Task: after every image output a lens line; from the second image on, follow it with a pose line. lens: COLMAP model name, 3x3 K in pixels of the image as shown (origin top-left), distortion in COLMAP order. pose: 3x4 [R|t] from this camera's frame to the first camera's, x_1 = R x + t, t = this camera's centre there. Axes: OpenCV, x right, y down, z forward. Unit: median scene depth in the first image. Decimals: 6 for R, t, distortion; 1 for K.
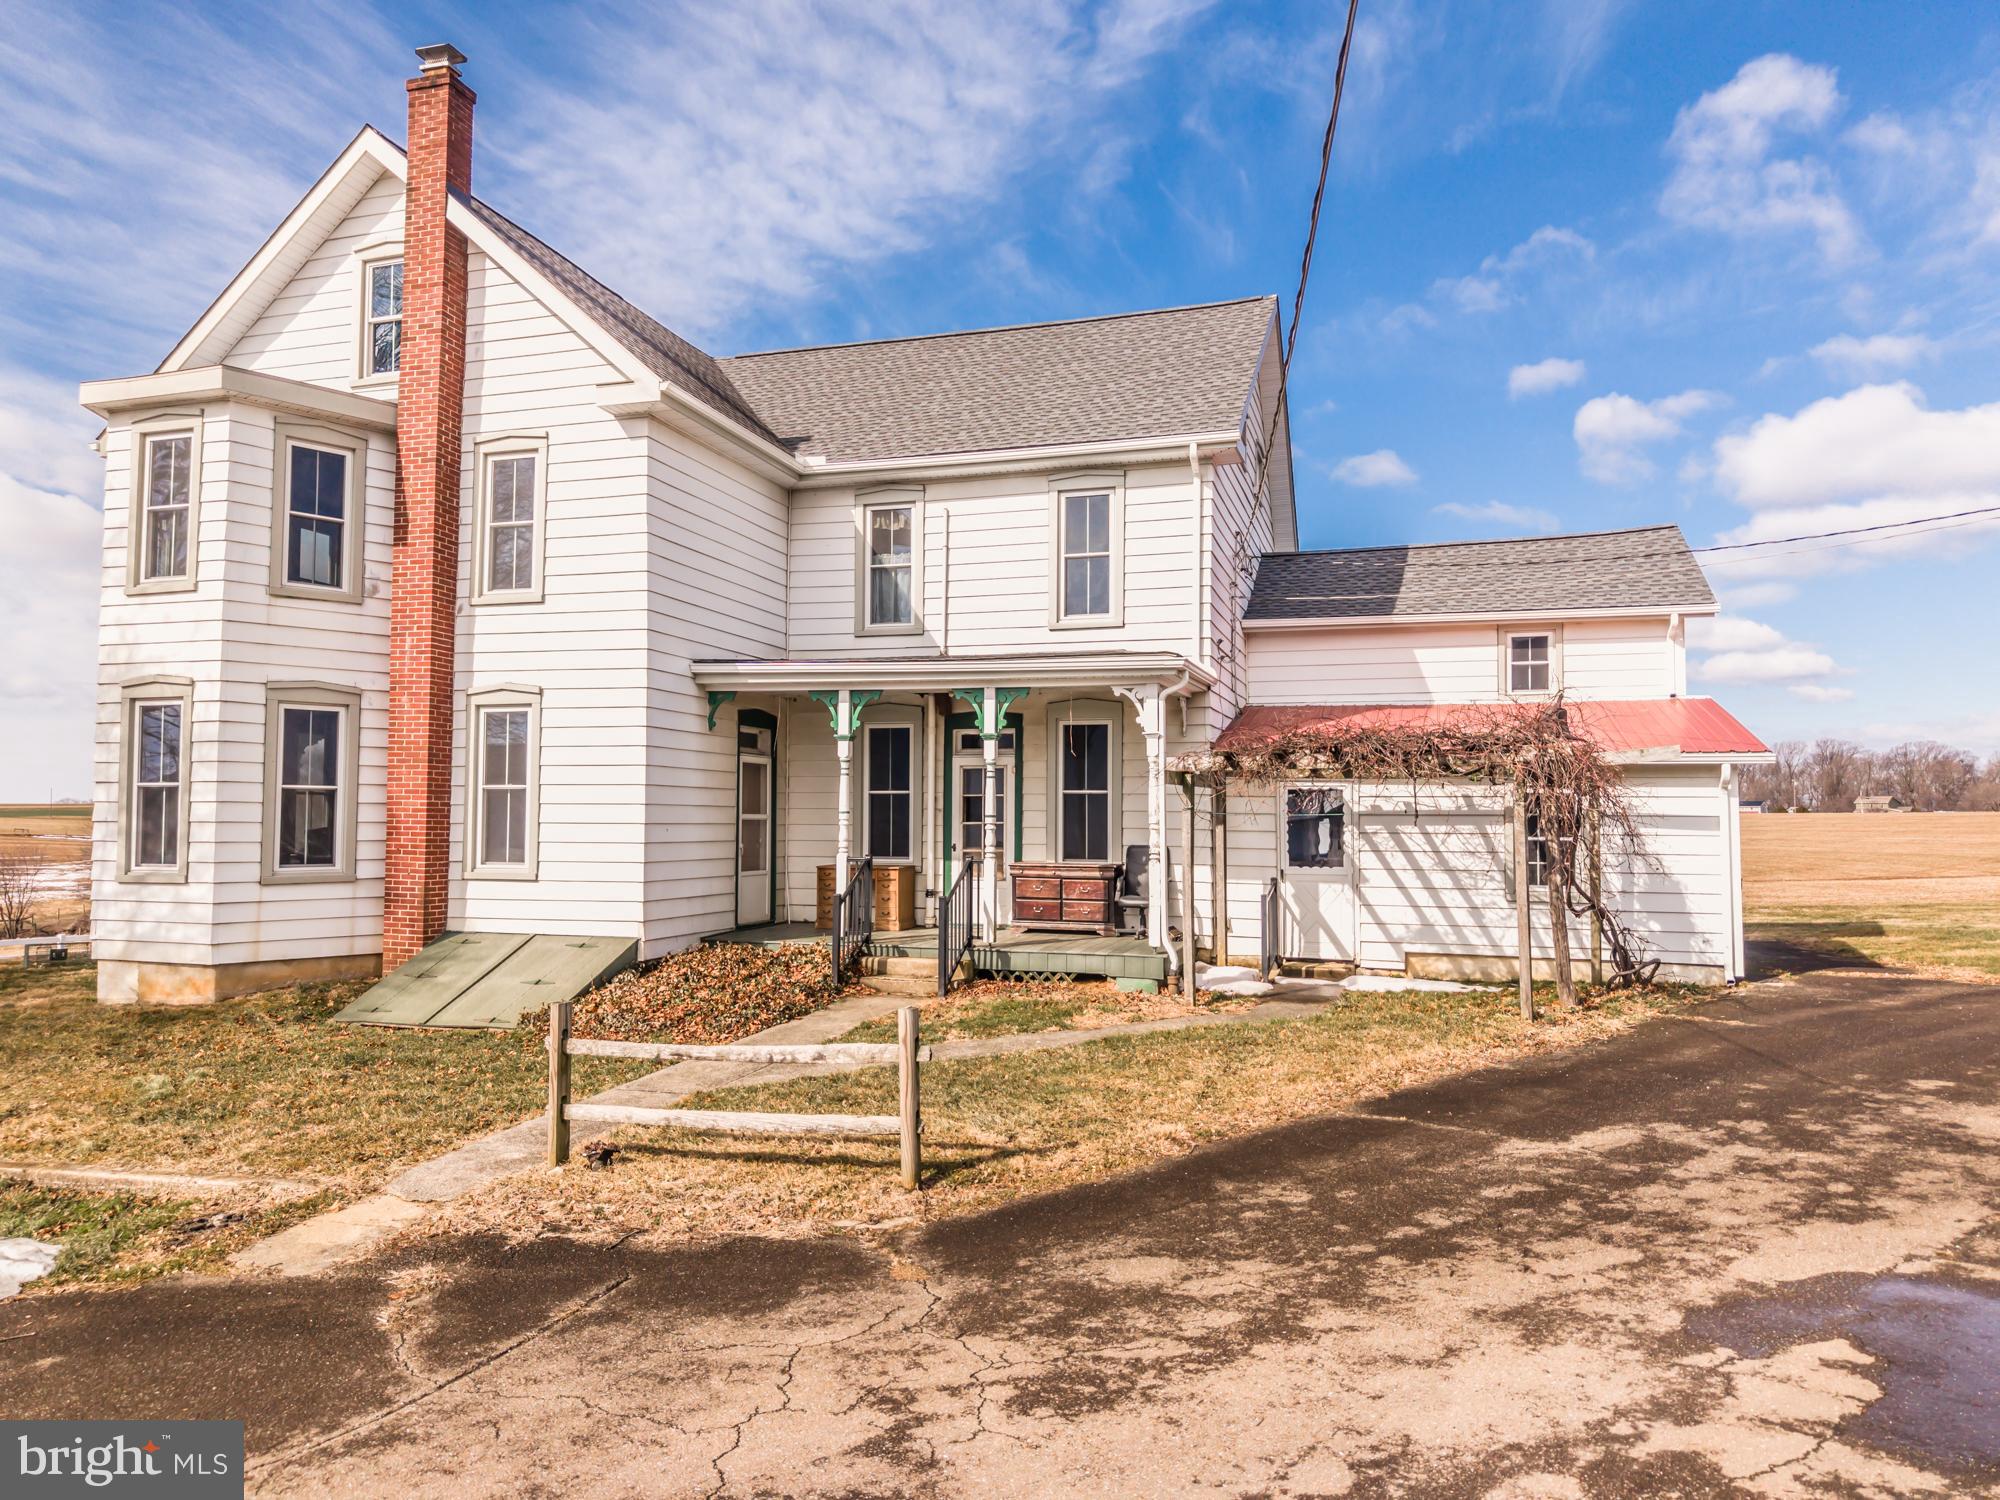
lens RADIAL K [[1349.3, 0, 1000.0], [0, 1349.3, 750.0], [0, 0, 1]] dist [0.033818, -0.050912]
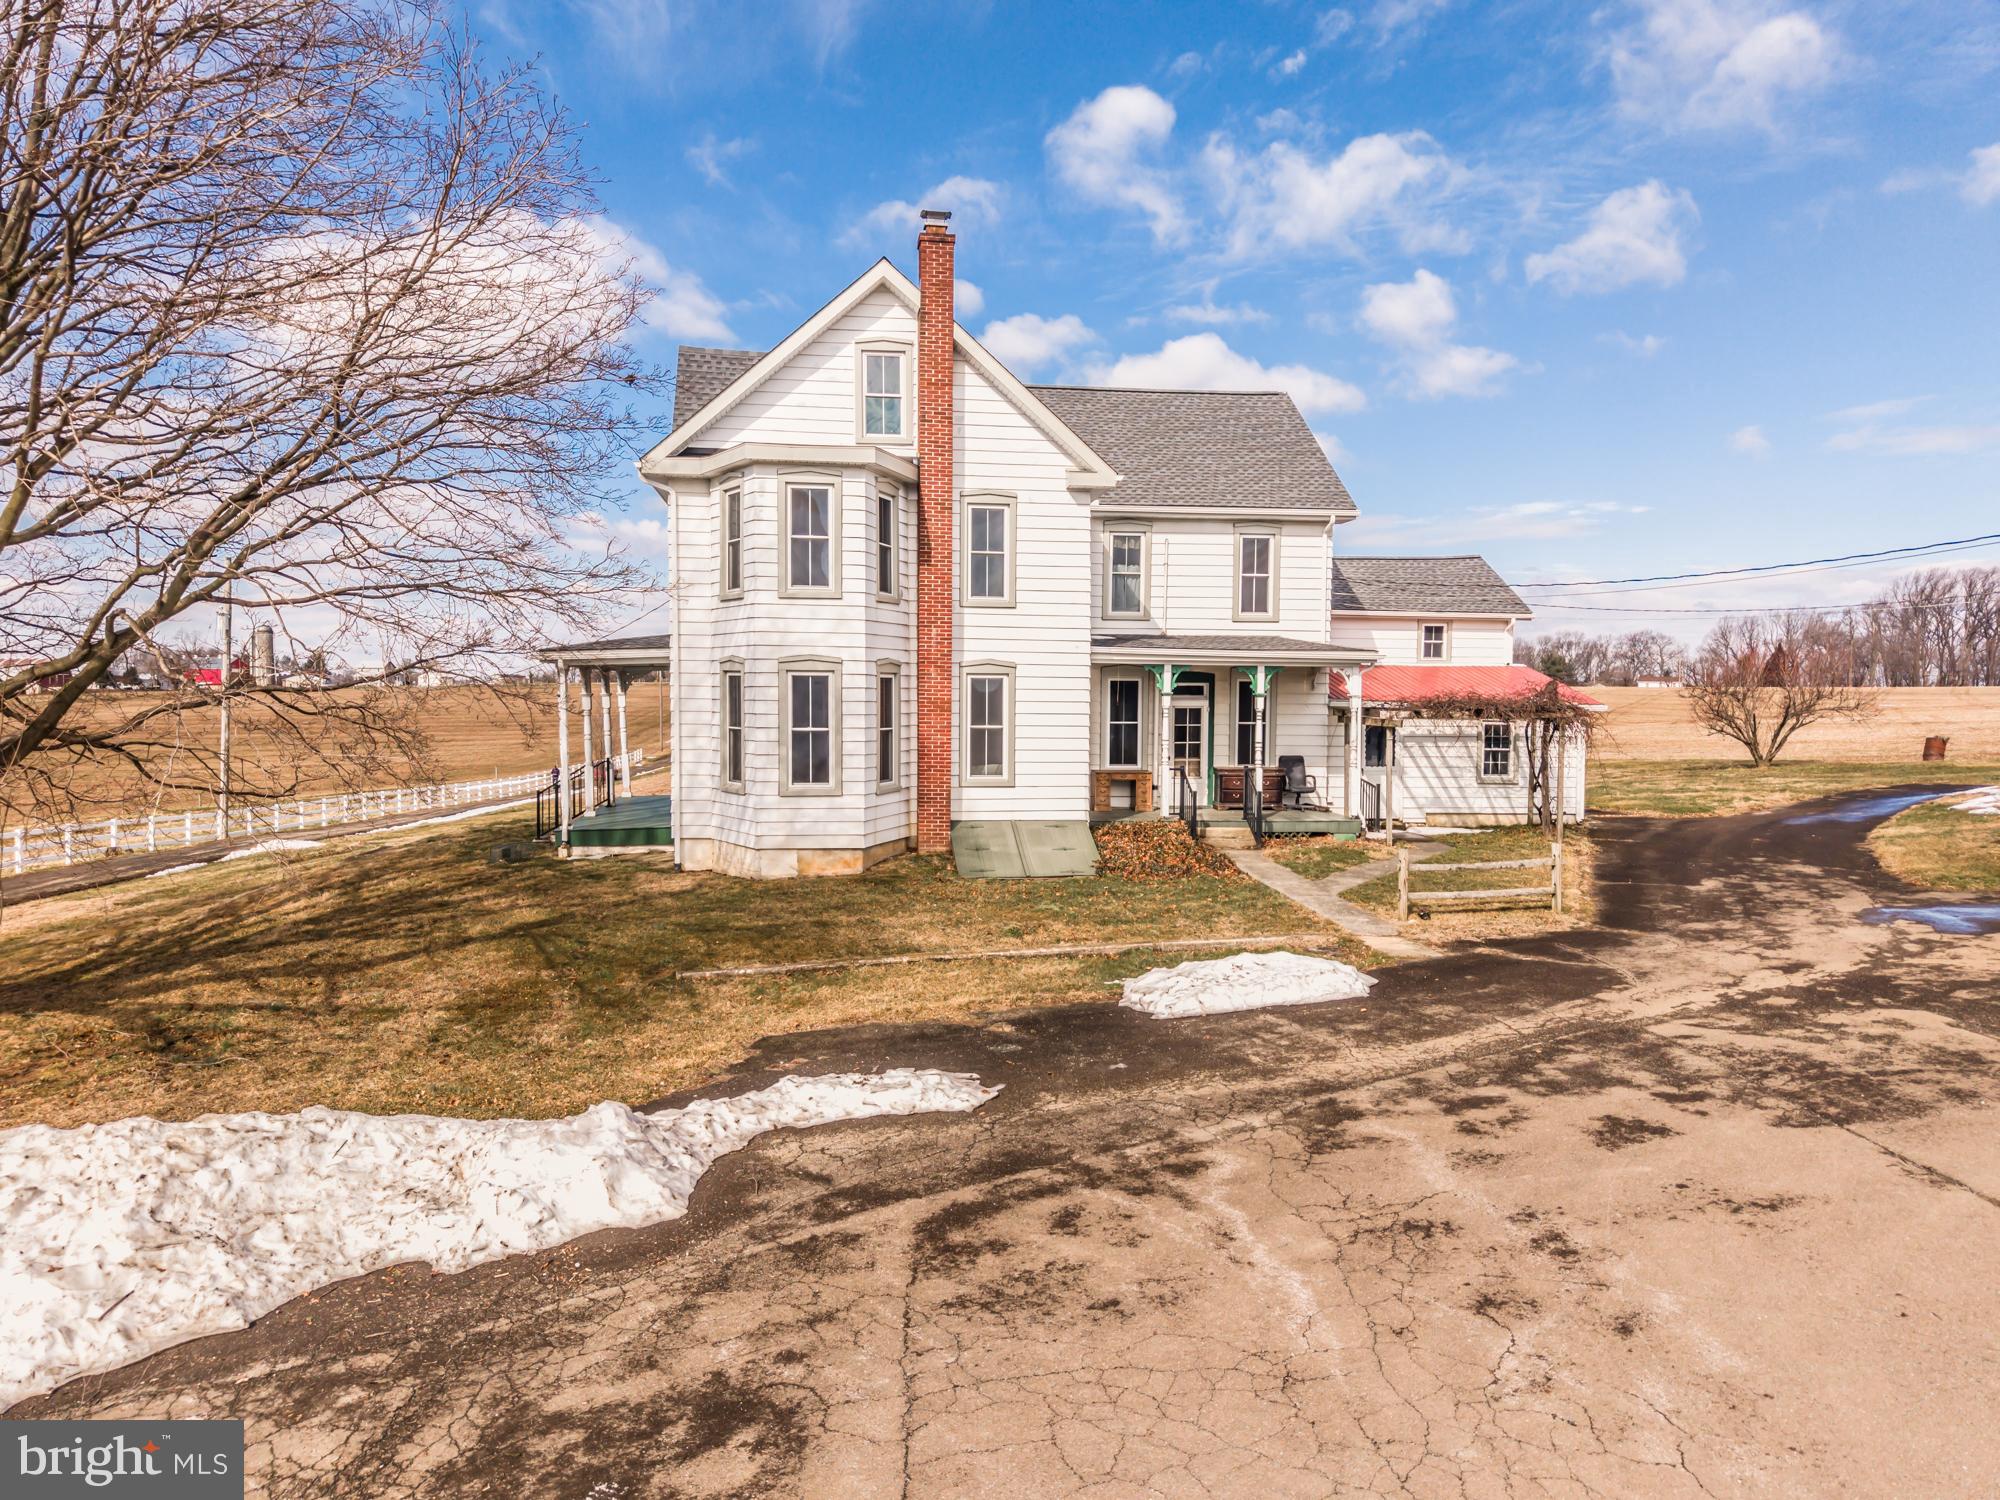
lens RADIAL K [[1349.7, 0, 1005.7], [0, 1349.7, 760.5], [0, 0, 1]] dist [0.017341, -0.019961]
pose [[0.909460, -0.019036, 0.415355, -0.959231], [-0.023982, 0.994887, 0.098108, -0.083119], [-0.415099, -0.099186, 0.904353, -0.387552]]
